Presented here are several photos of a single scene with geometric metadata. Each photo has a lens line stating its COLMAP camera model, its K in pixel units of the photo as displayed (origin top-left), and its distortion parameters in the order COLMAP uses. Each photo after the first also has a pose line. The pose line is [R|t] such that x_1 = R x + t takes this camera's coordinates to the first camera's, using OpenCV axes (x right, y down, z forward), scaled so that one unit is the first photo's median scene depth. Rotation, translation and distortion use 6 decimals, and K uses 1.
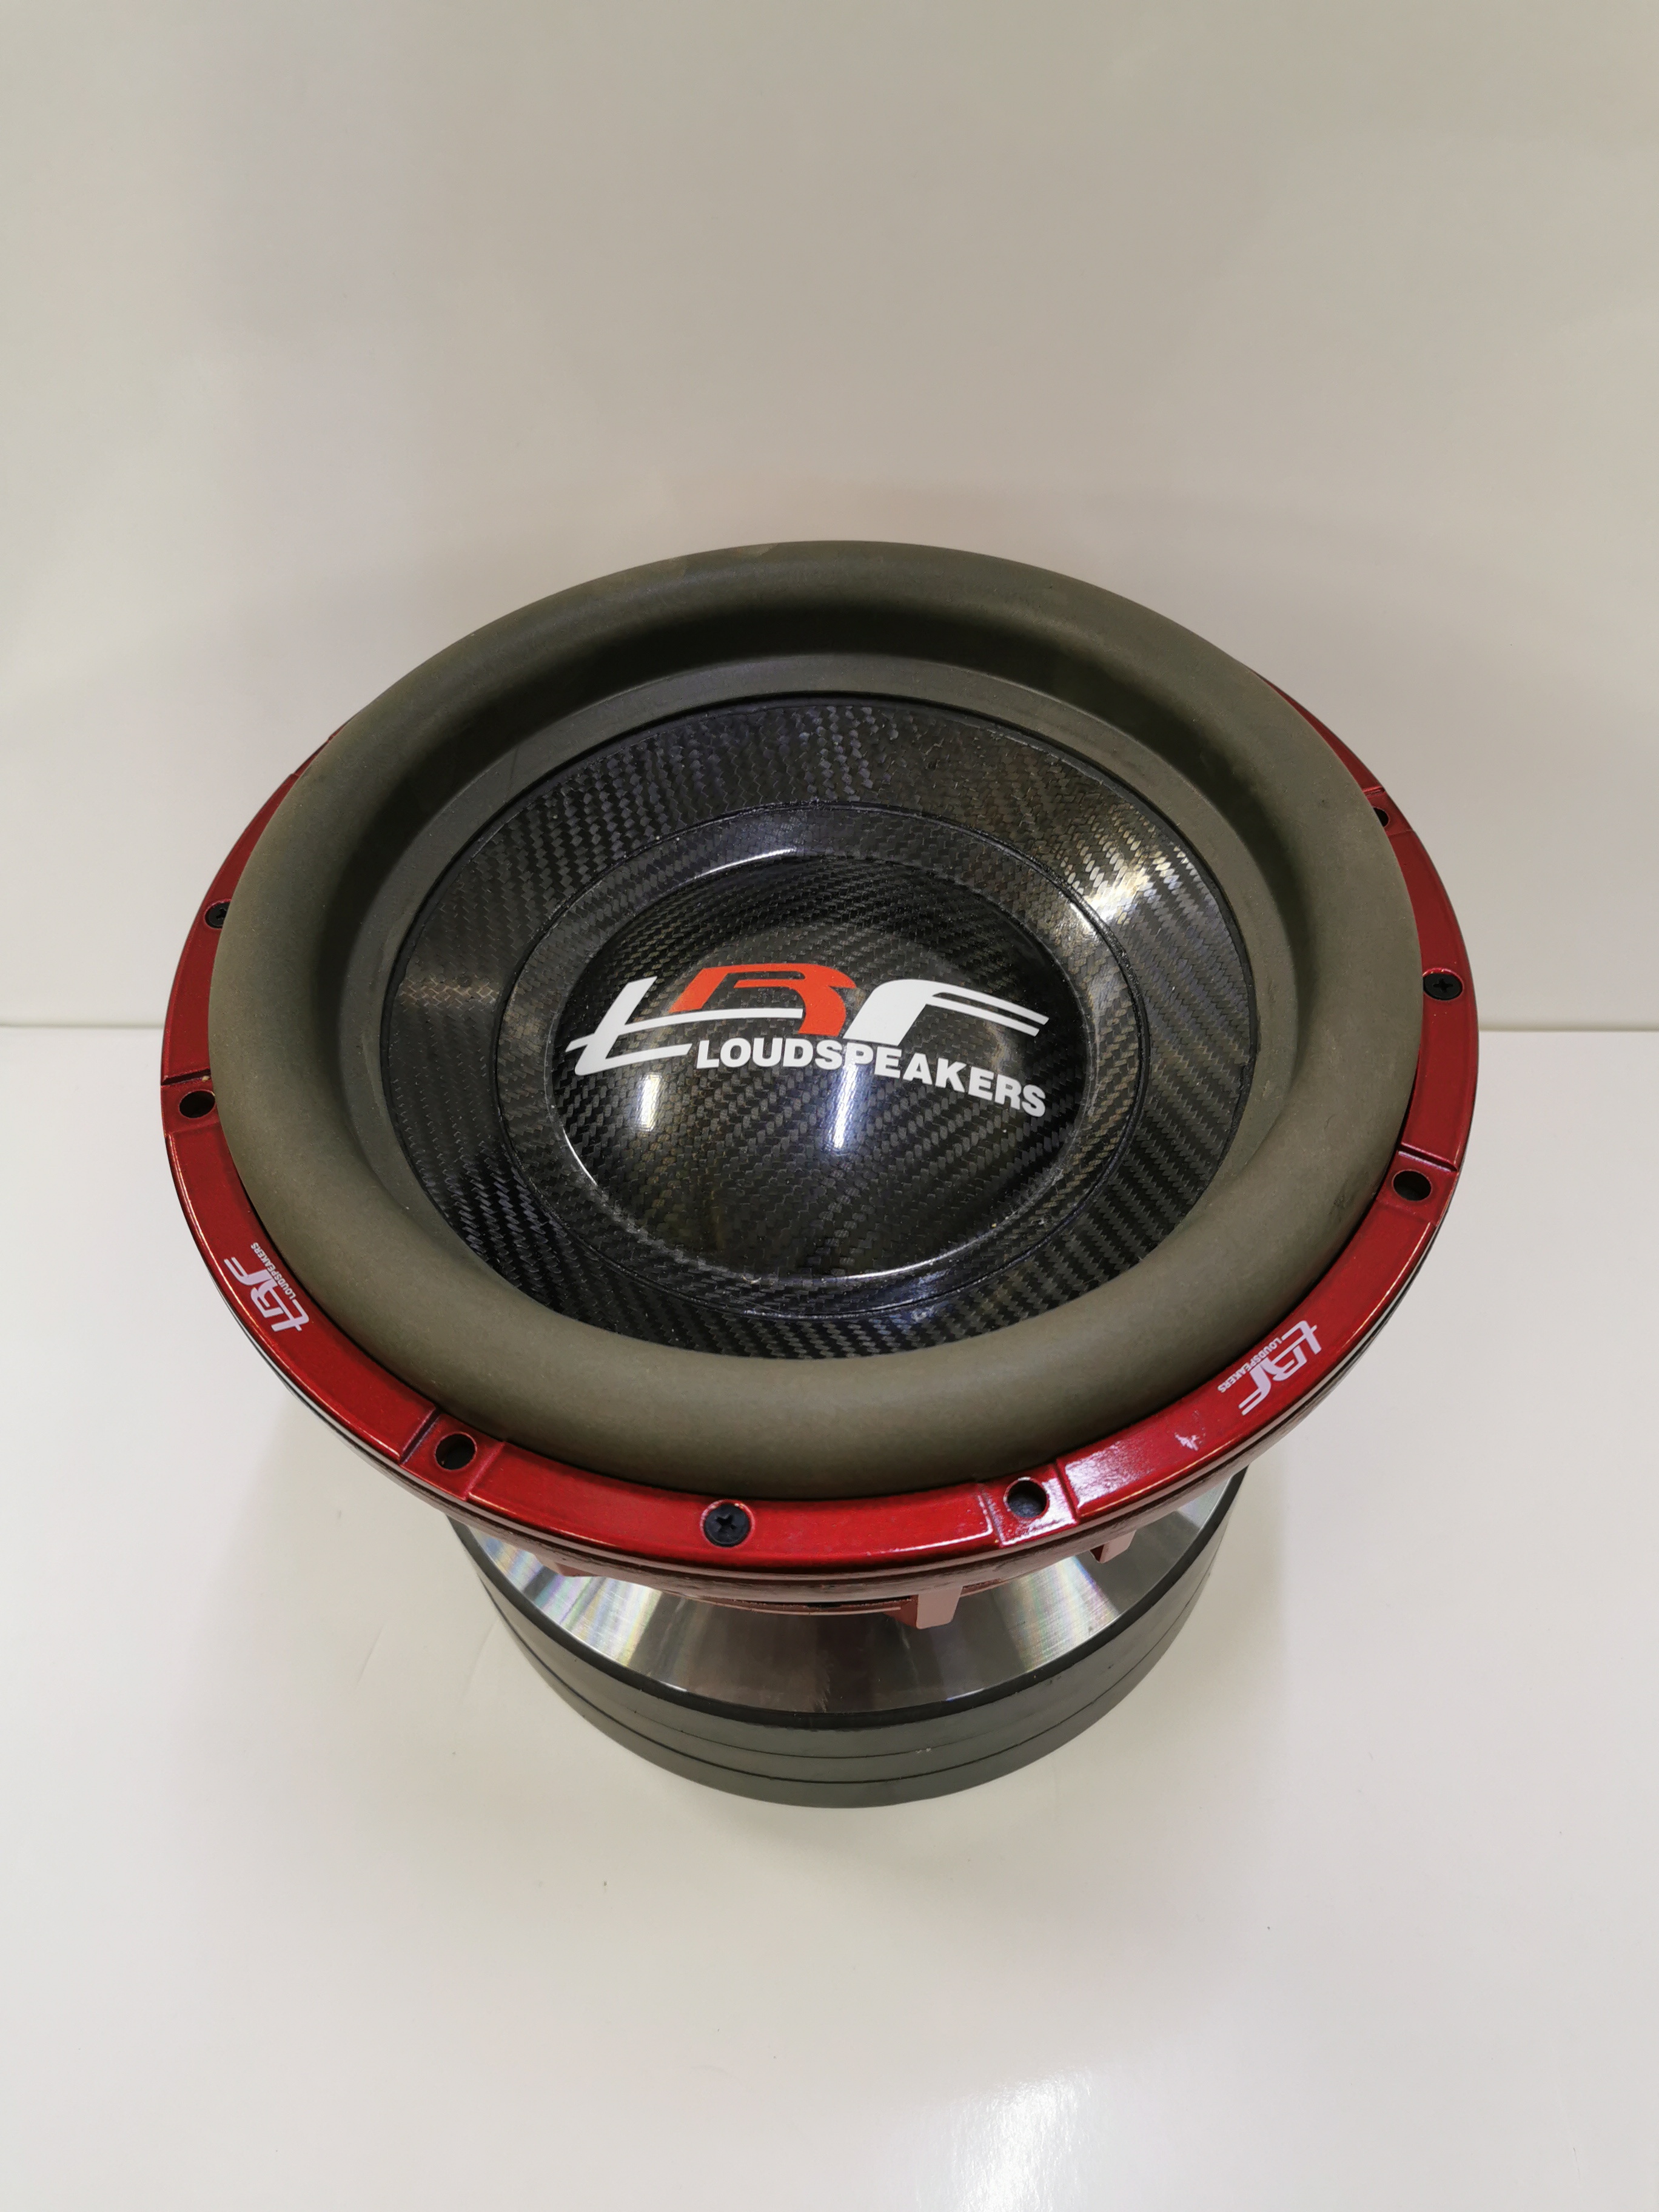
lens RADIAL K [[1713.9, 0, 829.5], [0, 1713.9, 1106.0], [0, 0, 1]] dist [0.000747, -0.000215]
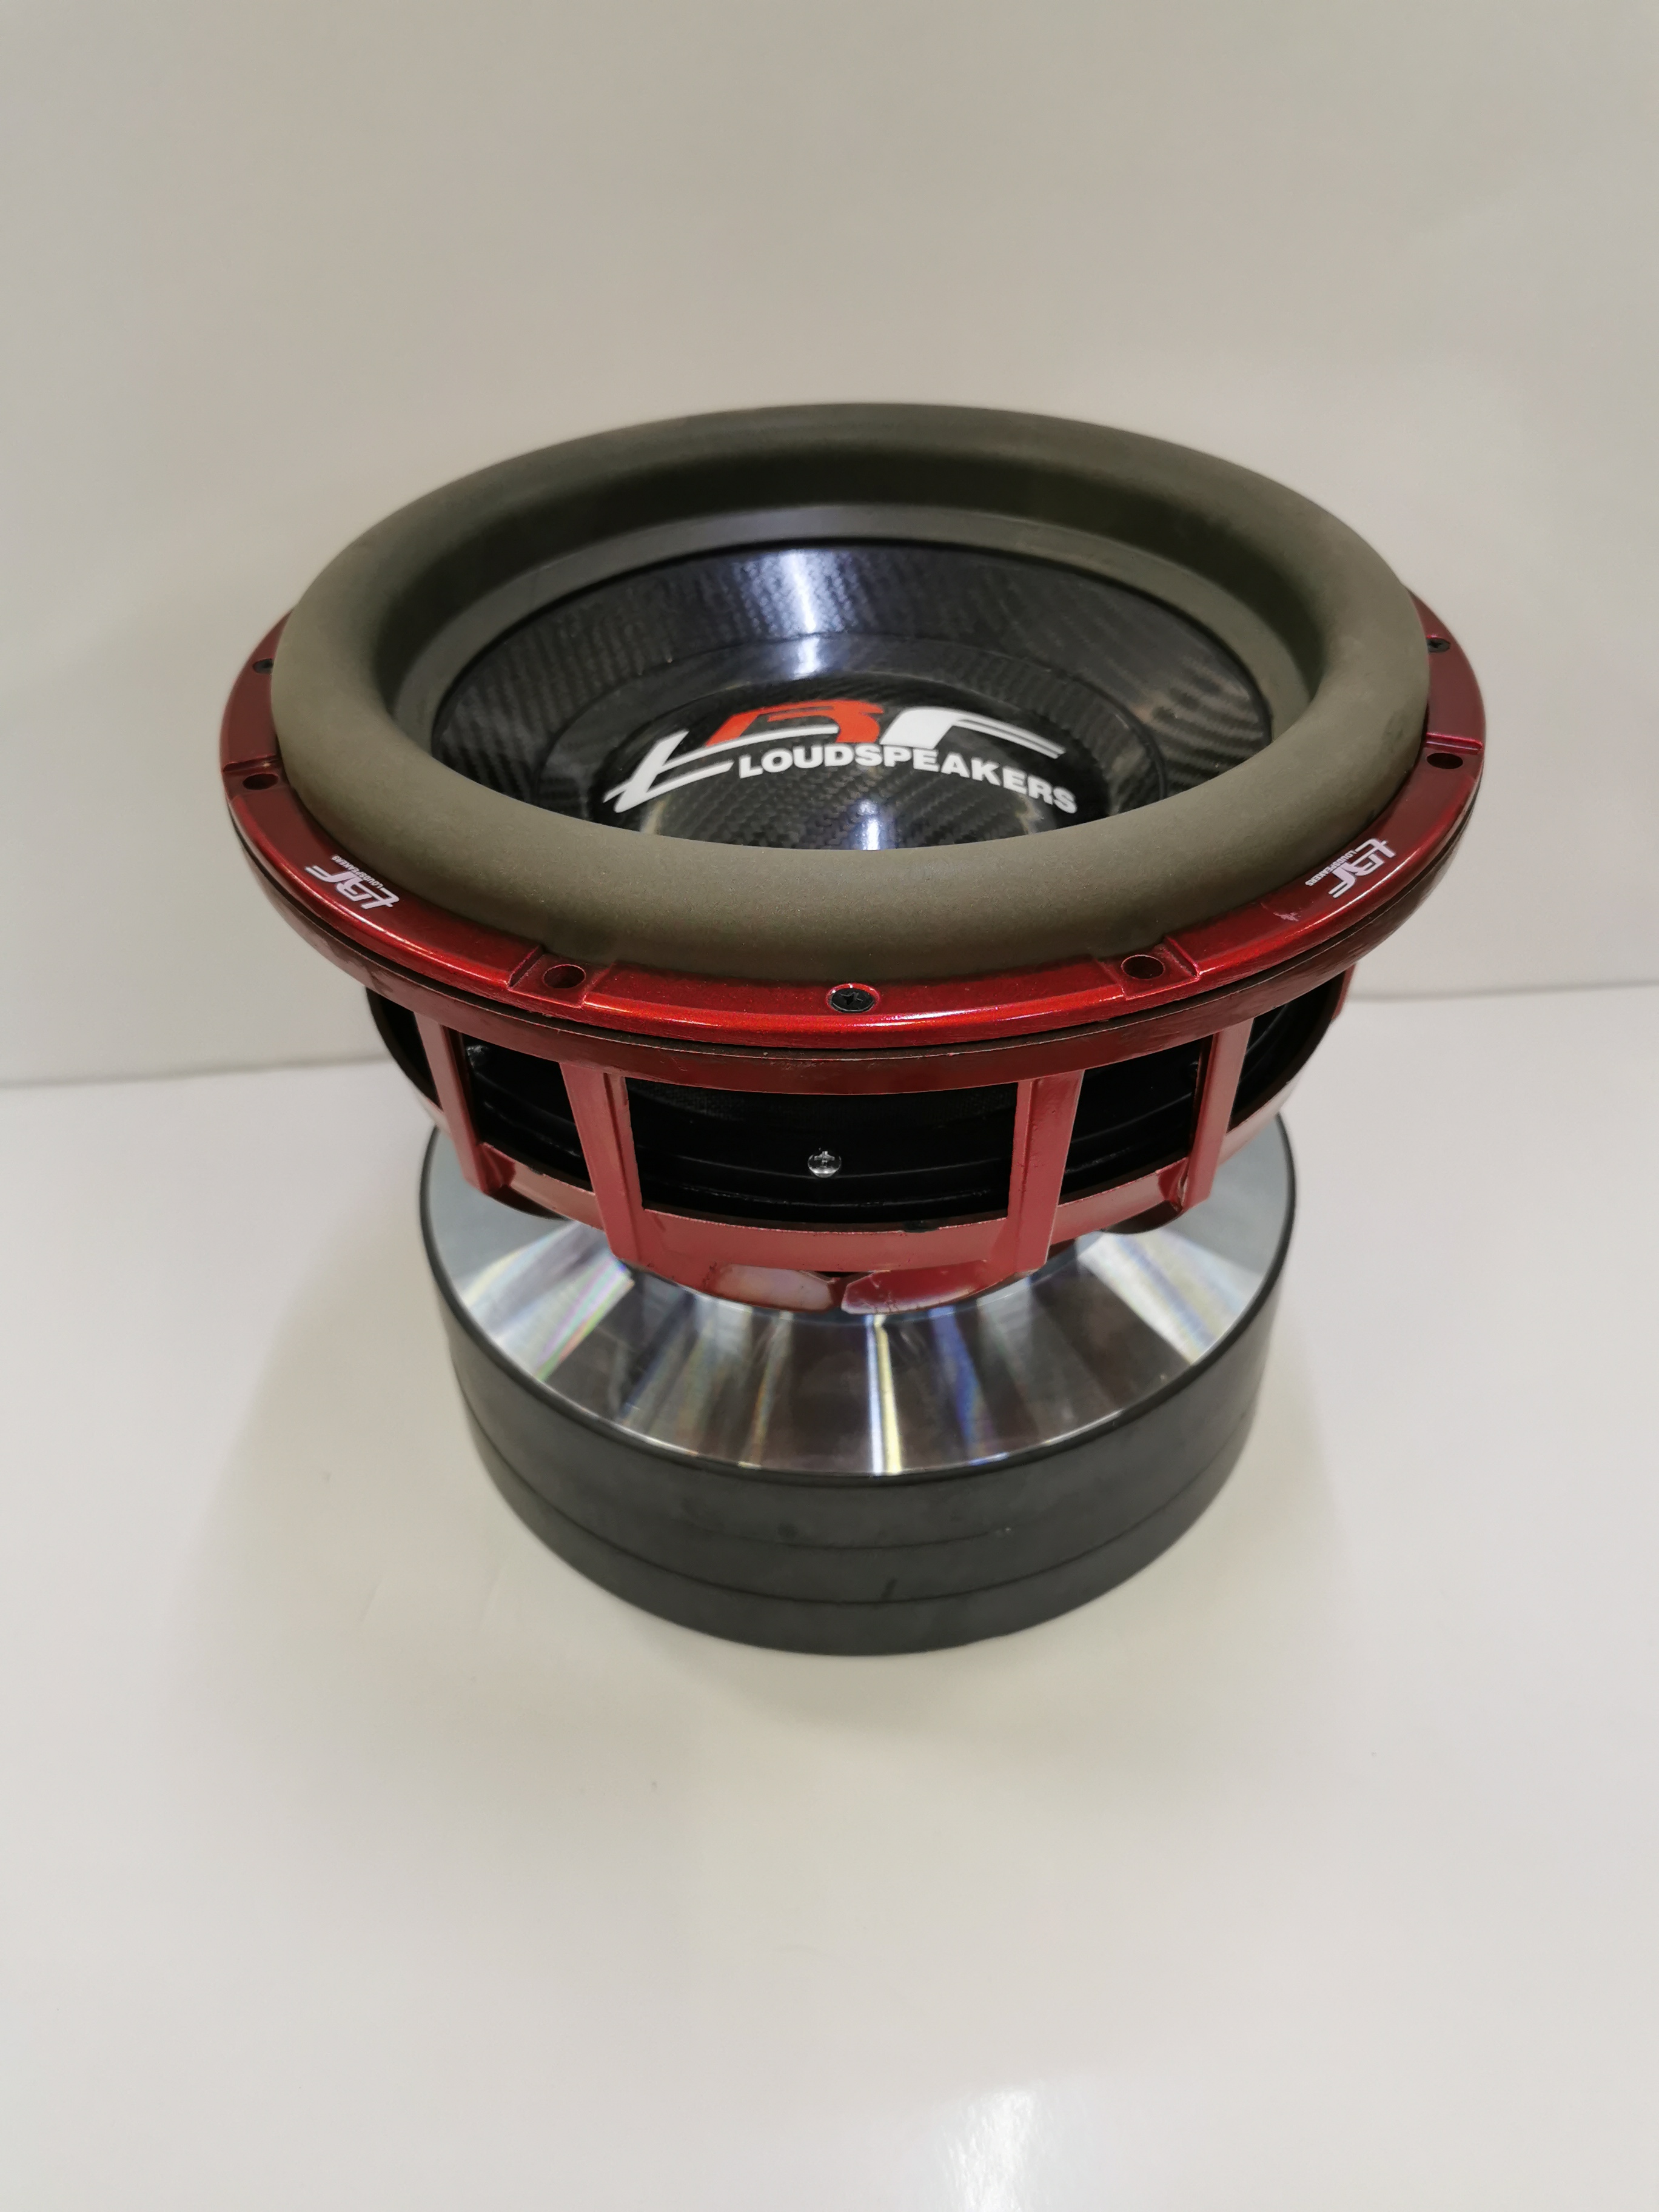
lens RADIAL K [[1739.1, 0, 827.5], [0, 1739.1, 1147.1], [0, 0, 1]] dist [-0.001114, -0.096130]
pose [[0.994663, -0.056918, 0.086060, -0.128438], [0.073640, 0.975835, -0.205726, 0.414308], [-0.072271, 0.210966, 0.974818, 0.027296]]
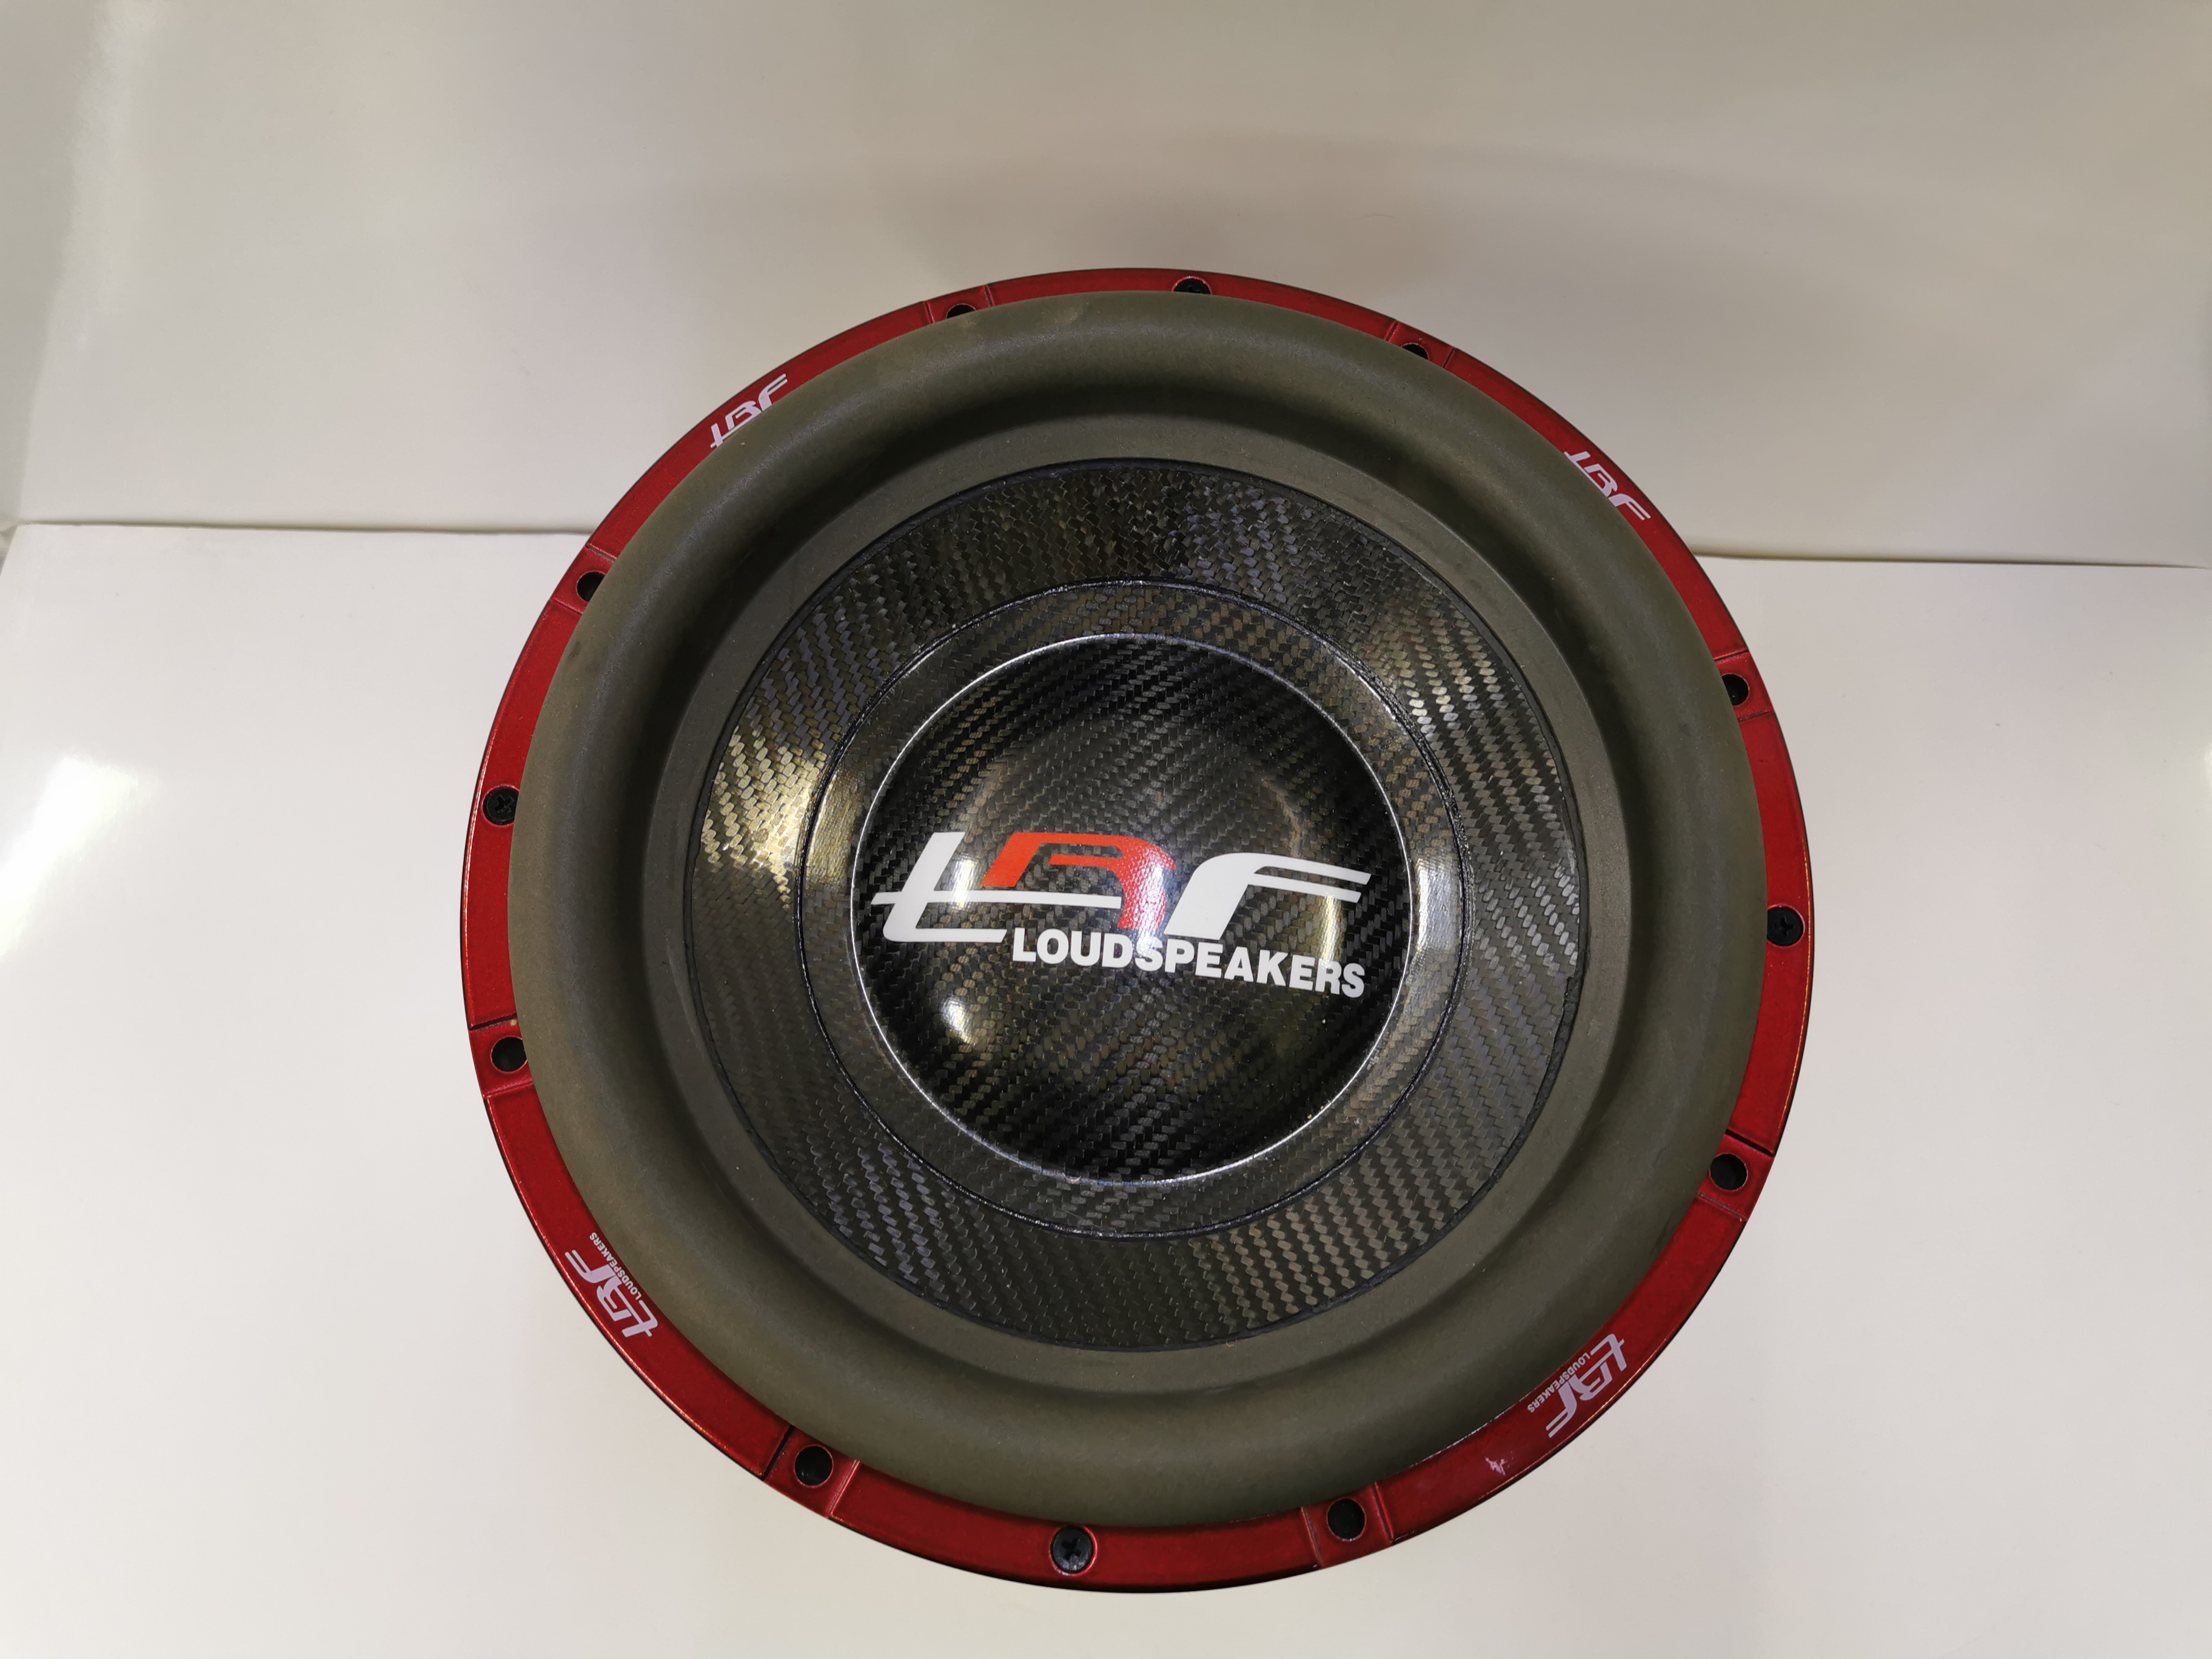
lens RADIAL K [[1713.9, 0, 1106.0], [0, 1713.9, 829.5], [0, 0, 1]] dist [0.000747, -0.000215]
pose [[0.999459, -0.002776, 0.032764, -0.056438], [-0.009423, 0.930455, 0.366284, -0.451433], [-0.031503, -0.366395, 0.929926, 0.118417]]
